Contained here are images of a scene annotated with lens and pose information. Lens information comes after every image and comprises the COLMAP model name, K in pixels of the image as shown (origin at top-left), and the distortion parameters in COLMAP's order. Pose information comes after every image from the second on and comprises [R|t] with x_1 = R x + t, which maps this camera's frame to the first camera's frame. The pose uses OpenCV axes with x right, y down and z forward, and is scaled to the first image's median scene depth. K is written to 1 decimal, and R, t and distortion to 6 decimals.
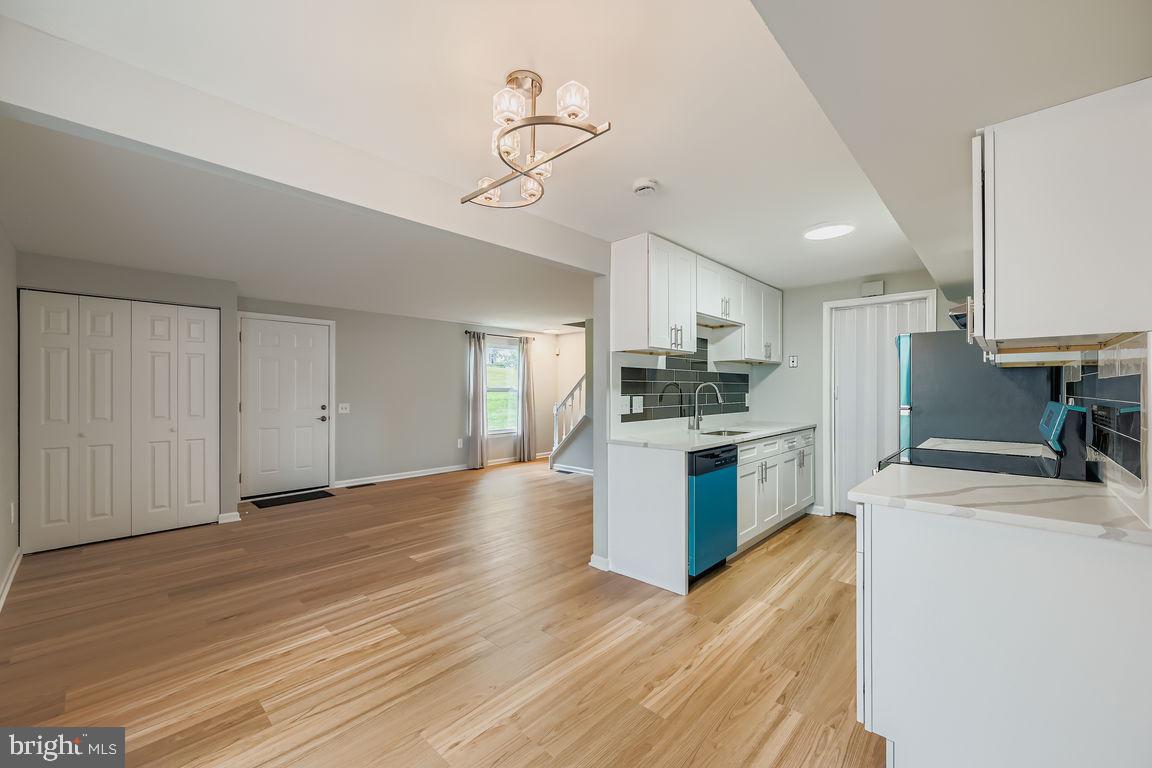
lens RADIAL K [[462.0, 0, 575.6], [0, 462.0, 387.5], [0, 0, 1]] dist [0.002178, 0.000464]
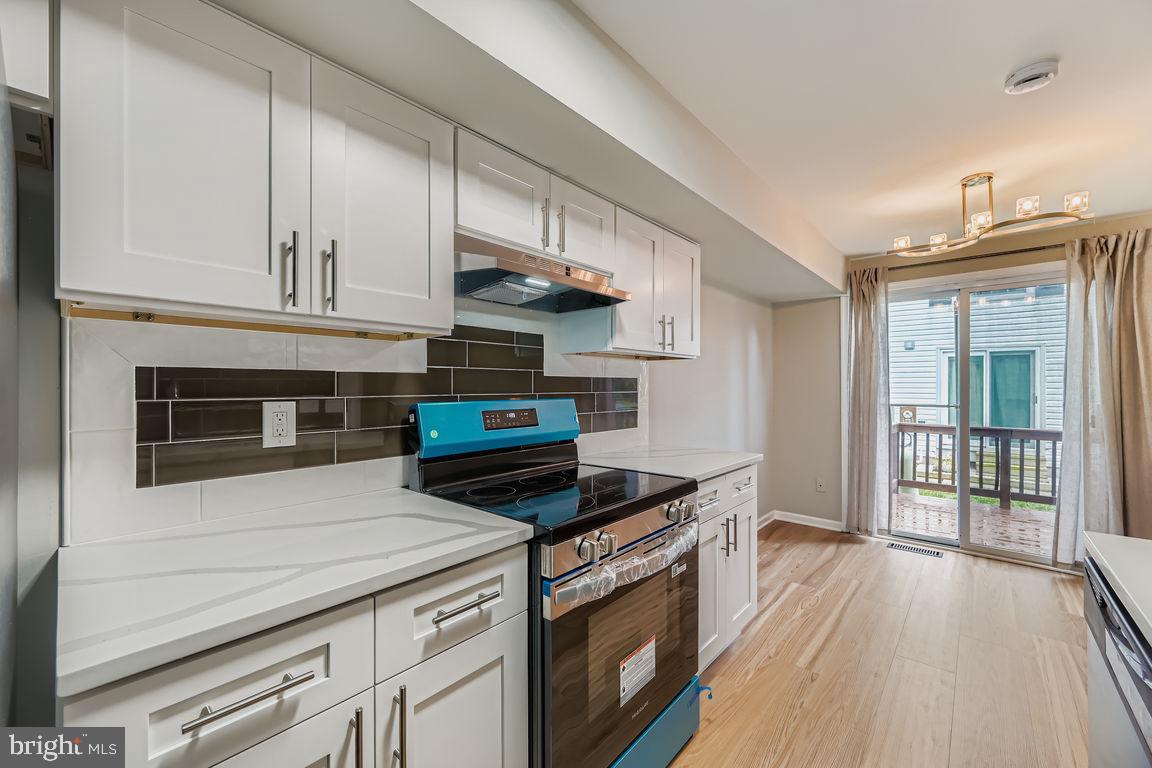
lens RADIAL K [[462.0, 0, 574.4], [0, 462.0, 386.4], [0, 0, 1]] dist [0.002178, 0.000464]
pose [[-0.999308, 0.002859, -0.037073, 0.462274], [0.003020, 0.999986, -0.004265, 0.005022], [0.037060, -0.004374, -0.999303, 0.913771]]
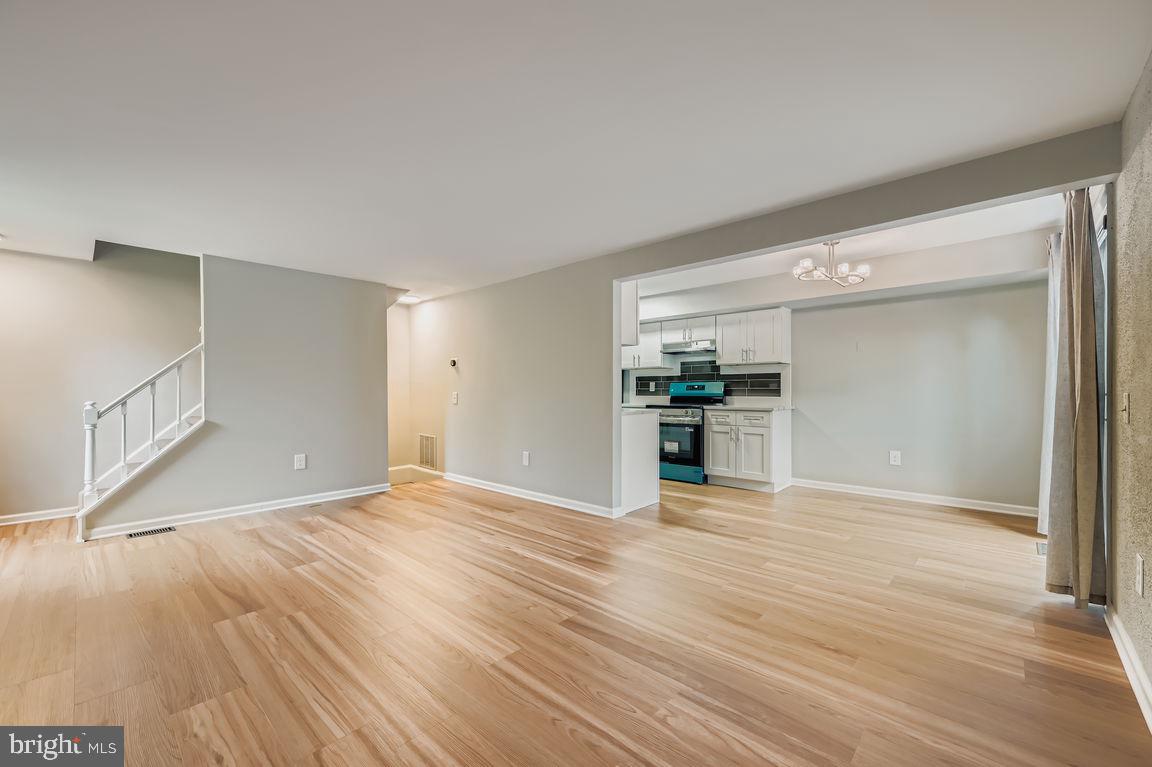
lens RADIAL K [[462.0, 0, 576.2], [0, 462.0, 390.4], [0, 0, 1]] dist [0.002178, 0.000464]
pose [[-0.010788, -0.001150, 0.999941, -0.925755], [0.002450, 0.999996, 0.001176, 0.037985], [-0.999939, 0.002462, -0.010785, 0.876368]]
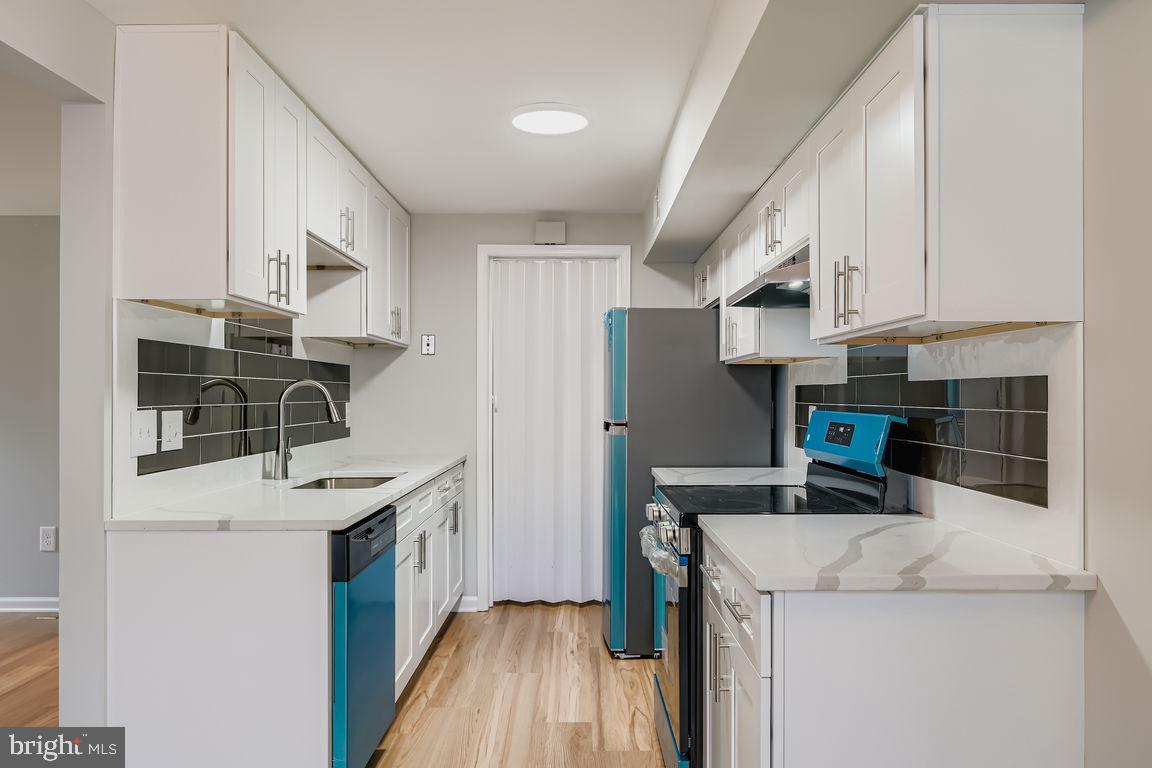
lens RADIAL K [[836.1, 0, 591.6], [0, 836.1, 389.2], [0, 0, 1]] dist [0.003511, 0.008133]
pose [[0.718808, 0.004731, 0.695193, -0.100560], [-0.003217, 0.999989, -0.003479, 0.000682], [-0.695202, 0.000264, 0.718815, 0.152926]]
